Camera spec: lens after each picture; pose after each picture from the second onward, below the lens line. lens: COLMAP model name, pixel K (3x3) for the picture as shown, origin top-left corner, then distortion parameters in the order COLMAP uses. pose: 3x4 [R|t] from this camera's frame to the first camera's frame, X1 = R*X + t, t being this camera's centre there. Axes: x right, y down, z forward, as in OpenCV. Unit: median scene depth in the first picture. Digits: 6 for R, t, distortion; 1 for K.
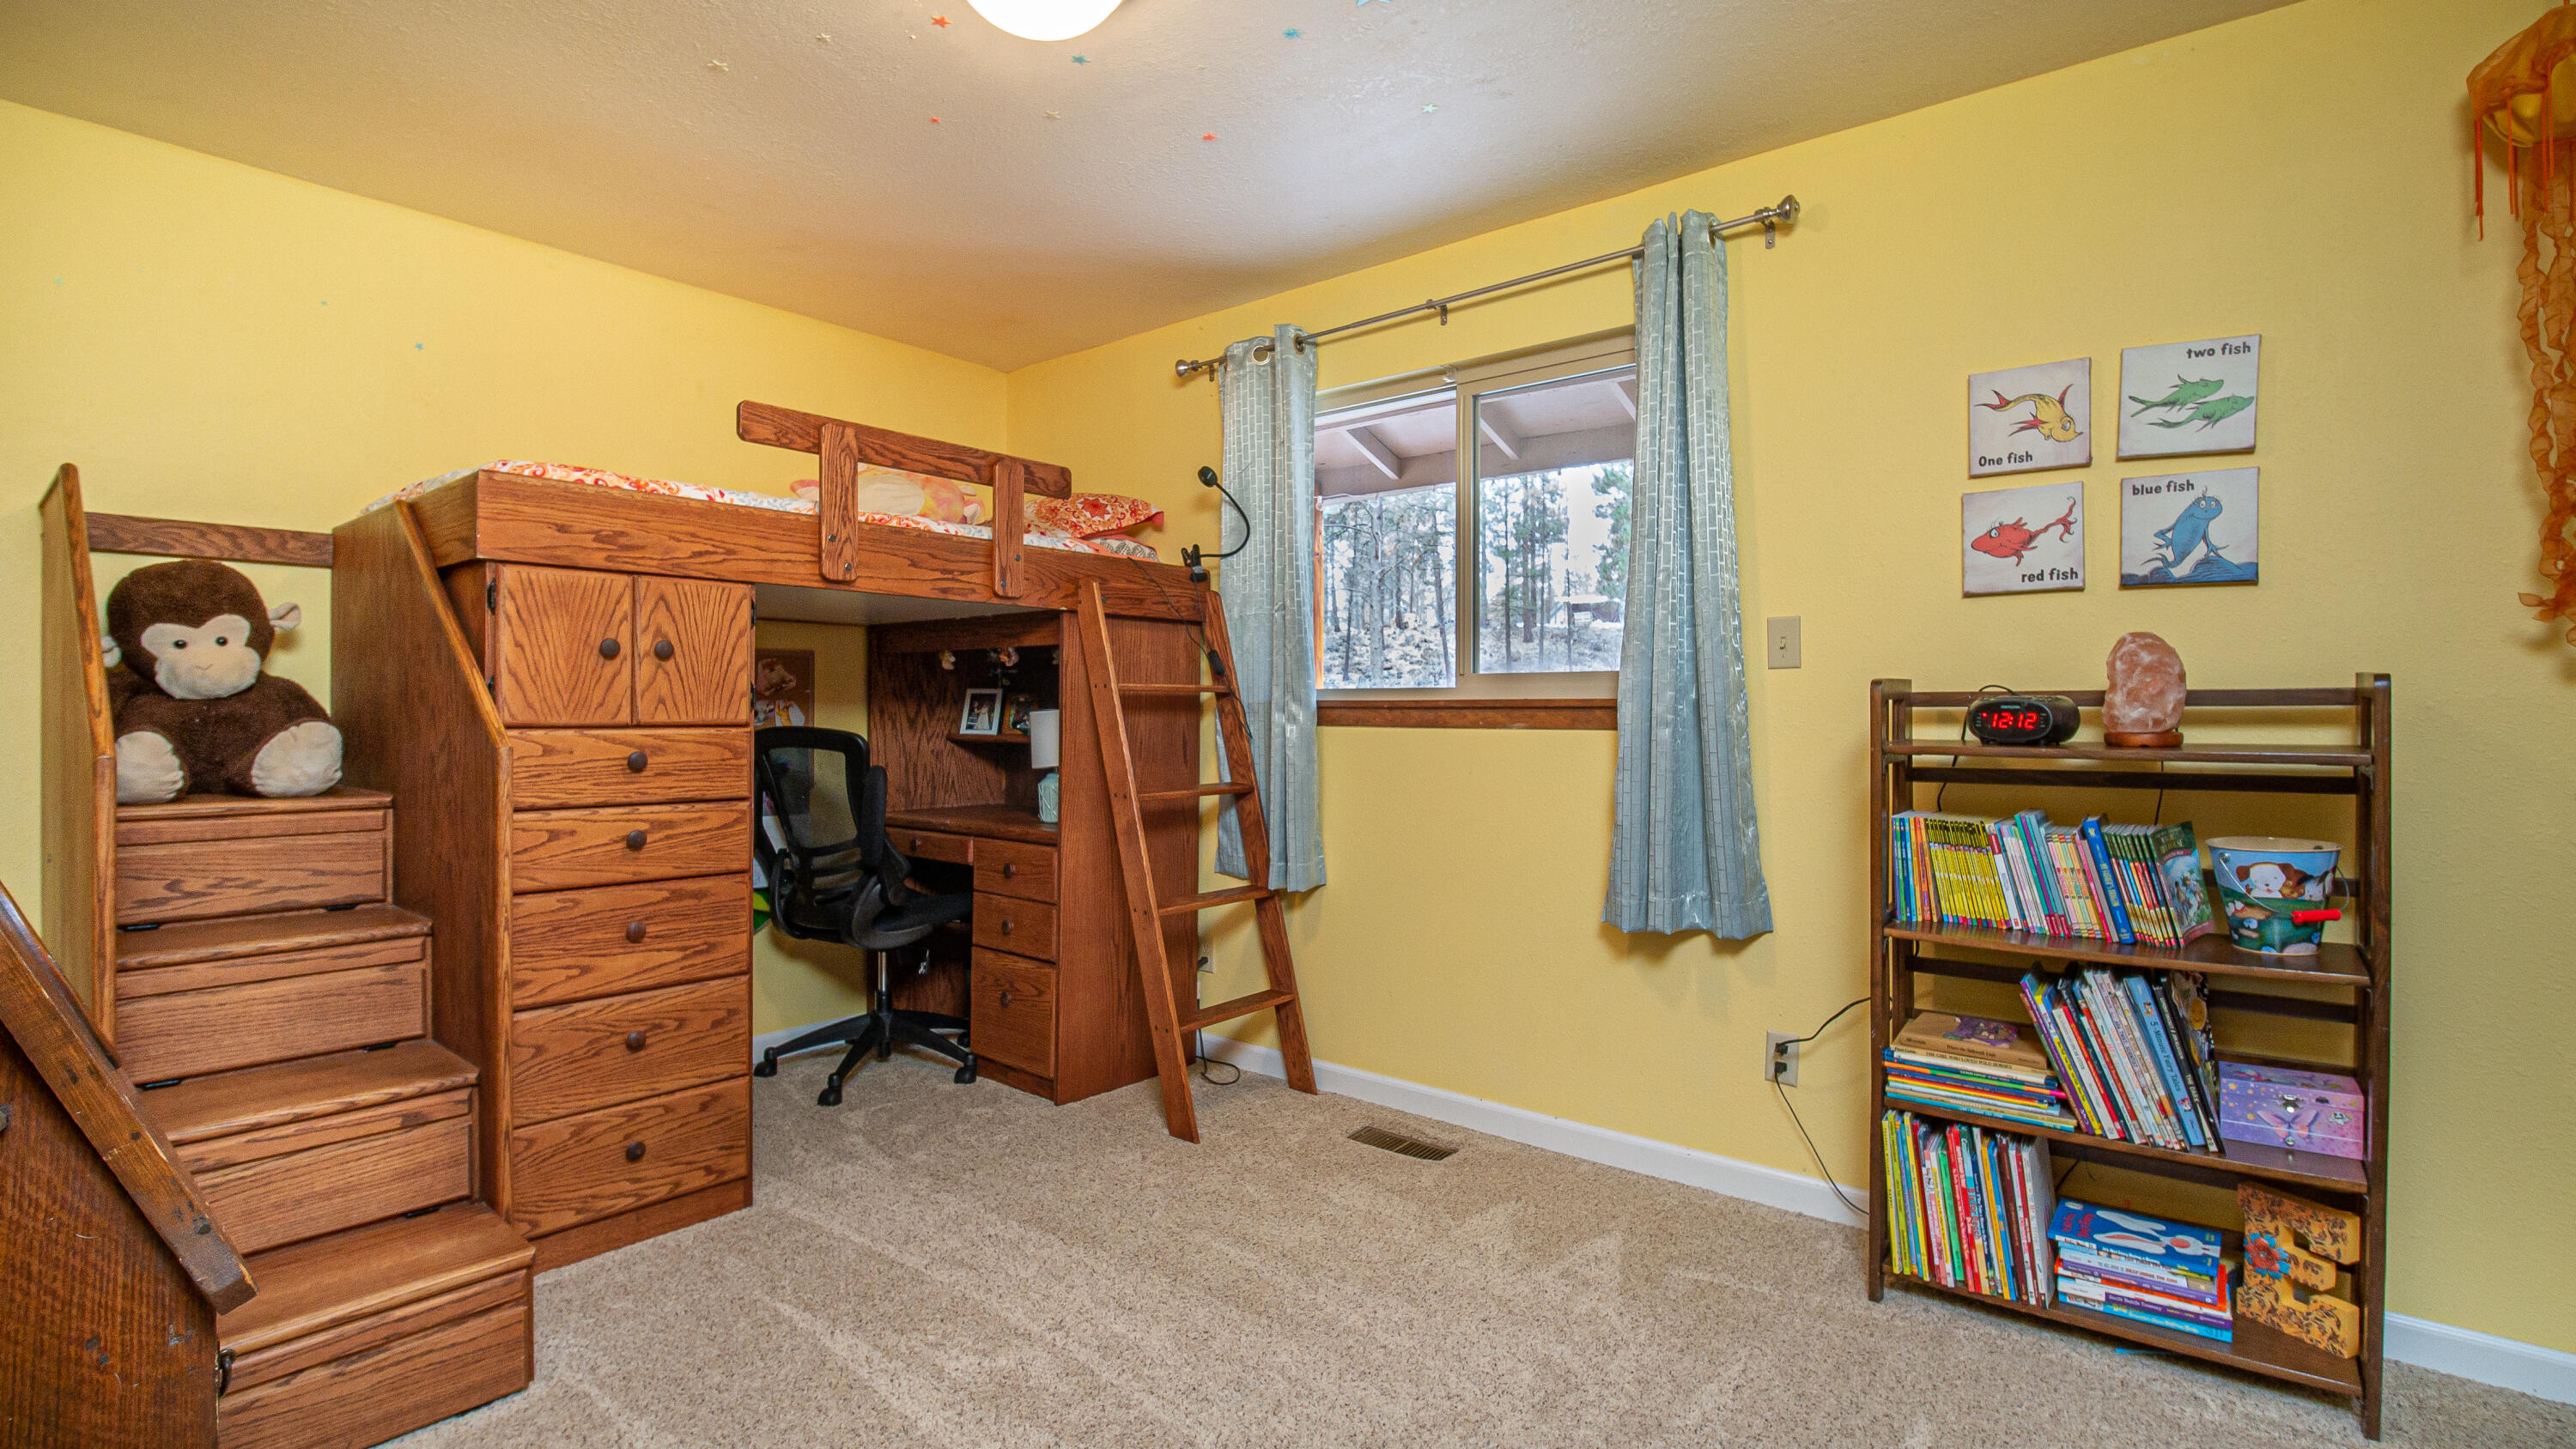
lens RADIAL K [[1198.2, 0, 1283.2], [0, 1198.2, 711.2], [0, 0, 1]] dist [-0.022681, -0.001363]
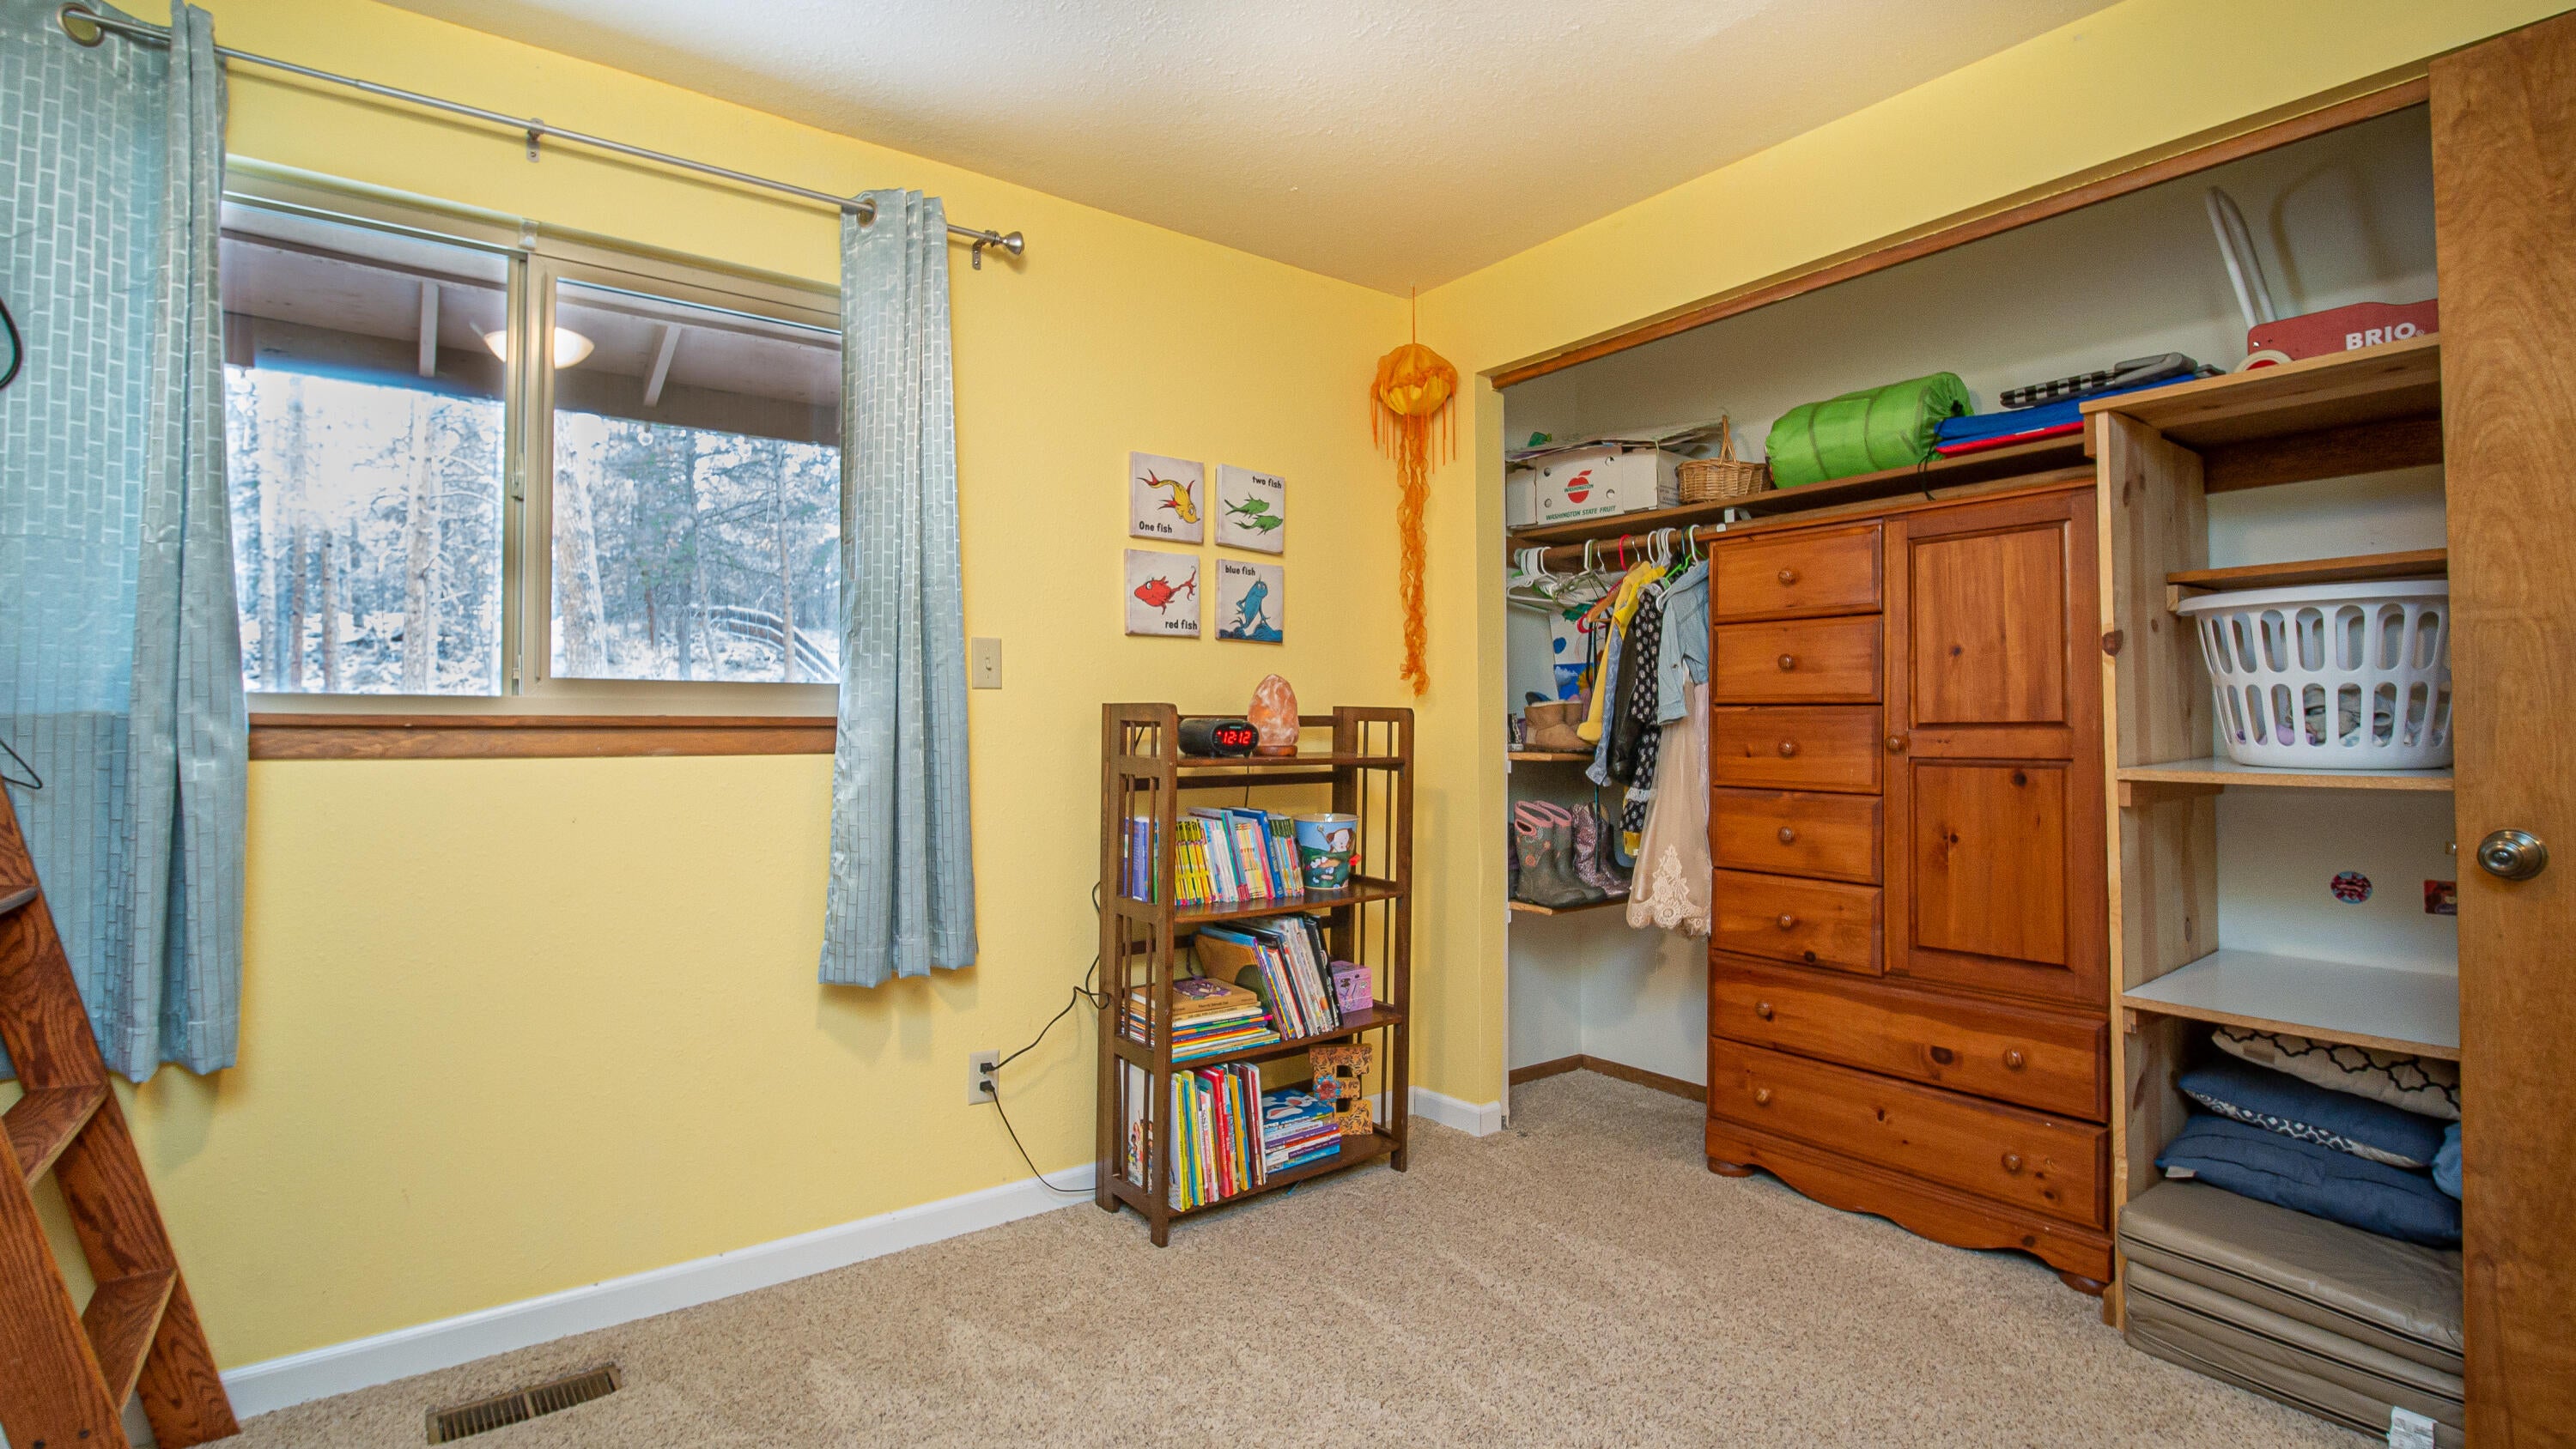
lens RADIAL K [[1198.2, 0, 1283.2], [0, 1198.2, 711.2], [0, 0, 1]] dist [-0.022681, -0.001363]
pose [[0.210866, 0.016102, 0.977382, -0.618511], [0.002724, 0.999851, -0.017060, 0.001174], [-0.977511, 0.006260, 0.210791, 0.648543]]
